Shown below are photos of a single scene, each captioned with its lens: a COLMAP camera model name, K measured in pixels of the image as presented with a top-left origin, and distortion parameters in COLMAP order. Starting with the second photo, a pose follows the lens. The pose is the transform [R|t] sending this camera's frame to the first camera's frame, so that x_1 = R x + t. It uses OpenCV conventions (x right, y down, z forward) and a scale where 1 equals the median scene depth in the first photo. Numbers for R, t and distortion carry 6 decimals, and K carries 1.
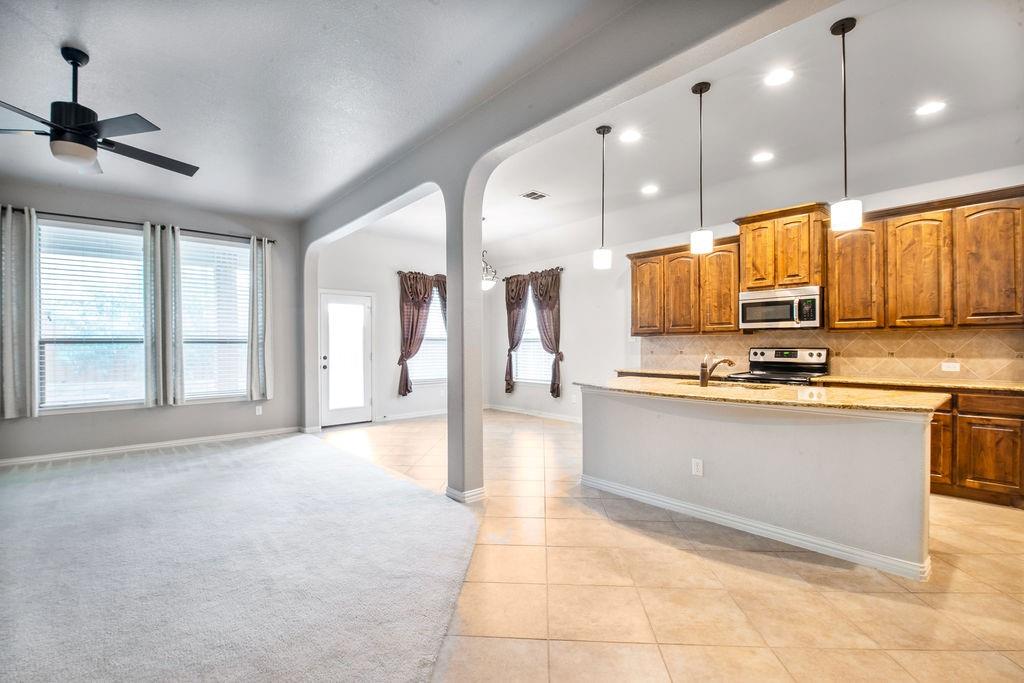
lens RADIAL K [[458.3, 0, 505.0], [0, 458.3, 344.2], [0, 0, 1]] dist [0.009874, -0.011822]
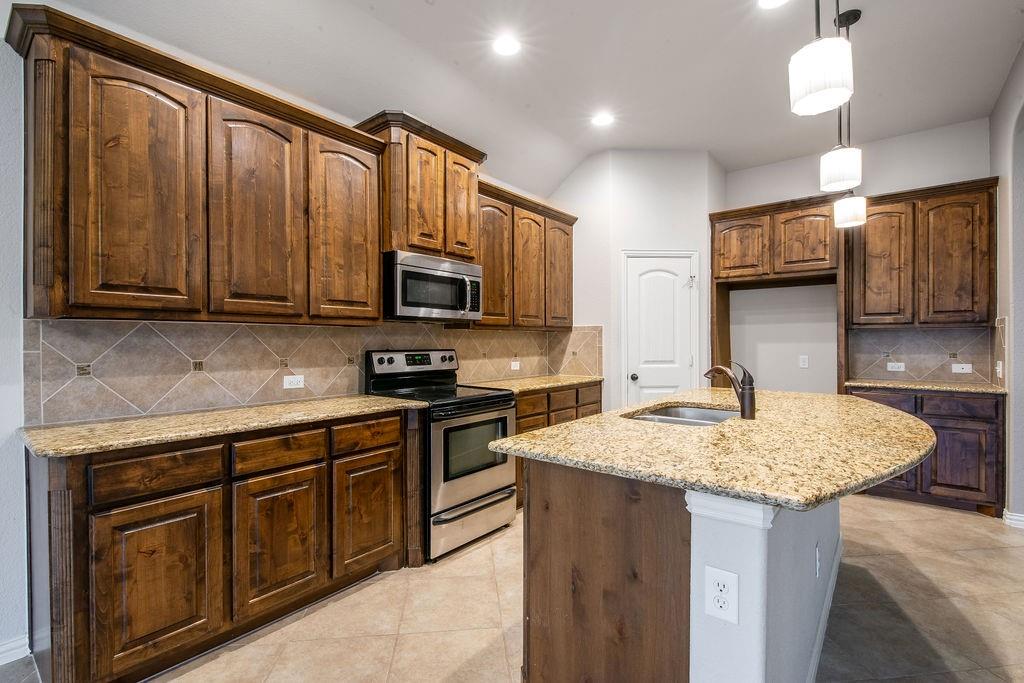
lens RADIAL K [[458.3, 0, 506.9], [0, 458.3, 342.3], [0, 0, 1]] dist [0.009874, -0.011822]
pose [[-0.174239, 0.005397, 0.984689, -0.045305], [0.002123, 0.999985, -0.005105, 0.000859], [-0.984701, 0.001201, -0.174247, 0.917965]]
